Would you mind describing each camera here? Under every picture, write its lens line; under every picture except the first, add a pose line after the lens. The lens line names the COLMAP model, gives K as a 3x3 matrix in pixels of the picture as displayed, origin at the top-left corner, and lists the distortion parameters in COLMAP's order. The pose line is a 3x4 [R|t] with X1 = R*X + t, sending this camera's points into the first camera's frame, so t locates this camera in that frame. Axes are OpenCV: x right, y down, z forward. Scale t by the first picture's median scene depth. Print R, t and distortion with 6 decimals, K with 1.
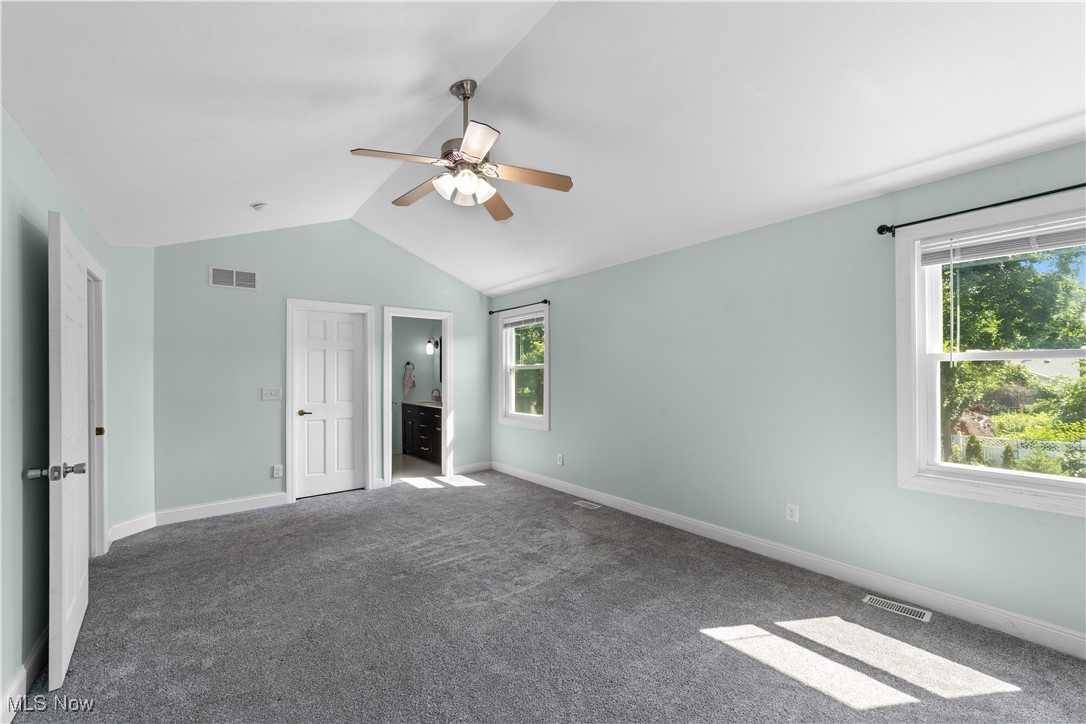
lens RADIAL K [[426.5, 0, 548.1], [0, 426.5, 375.6], [0, 0, 1]] dist [0.000269, 0.000289]
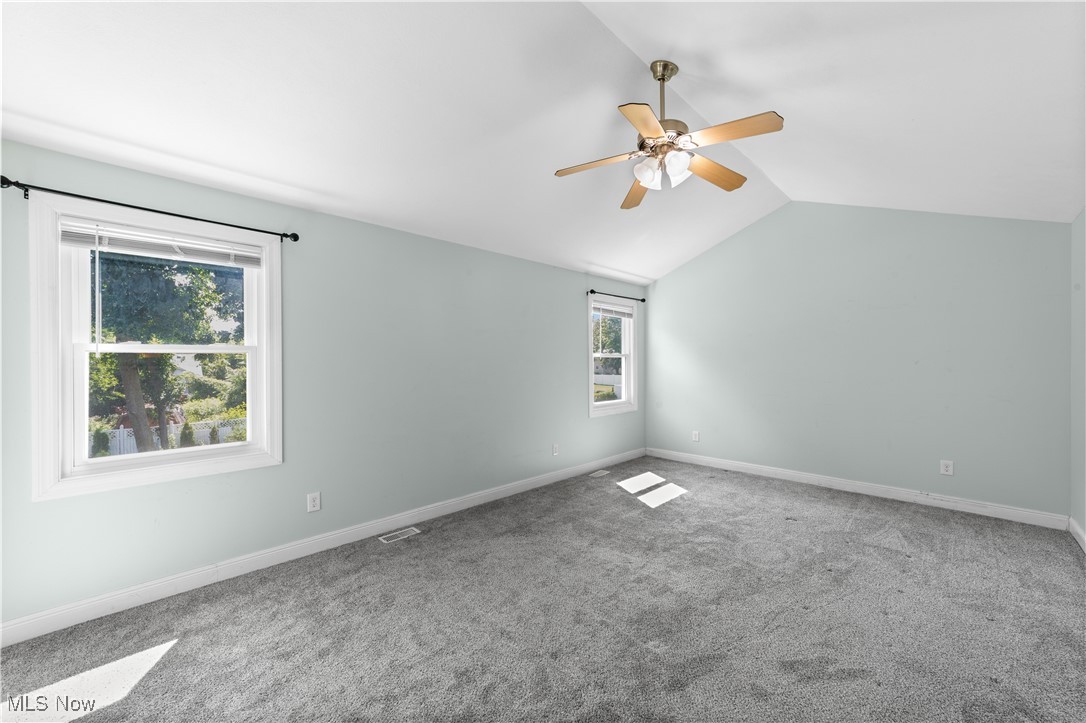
lens RADIAL K [[412.9, 0, 543.0], [0, 412.9, 361.5], [0, 0, 1]] dist [0.021262, 0.000051]
pose [[-0.074940, 0.007902, 0.997157, -0.672575], [0.009059, 0.999933, -0.007243, 0.001306], [-0.997147, 0.008490, -0.075007, 0.804164]]
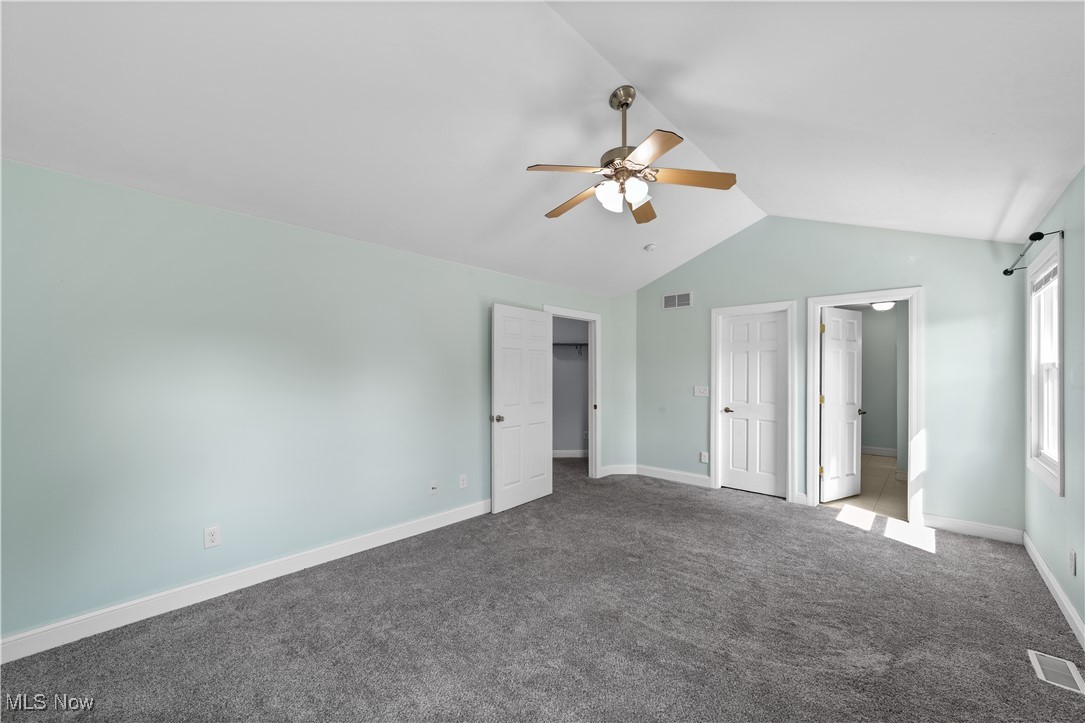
lens RADIAL K [[426.1, 0, 547.6], [0, 426.1, 375.1], [0, 0, 1]] dist [0.000269, 0.000289]
pose [[0.146146, 0.011172, -0.989200, 0.463113], [-0.008058, 0.999916, 0.010103, -0.010825], [0.989230, 0.006495, 0.146223, 0.400578]]
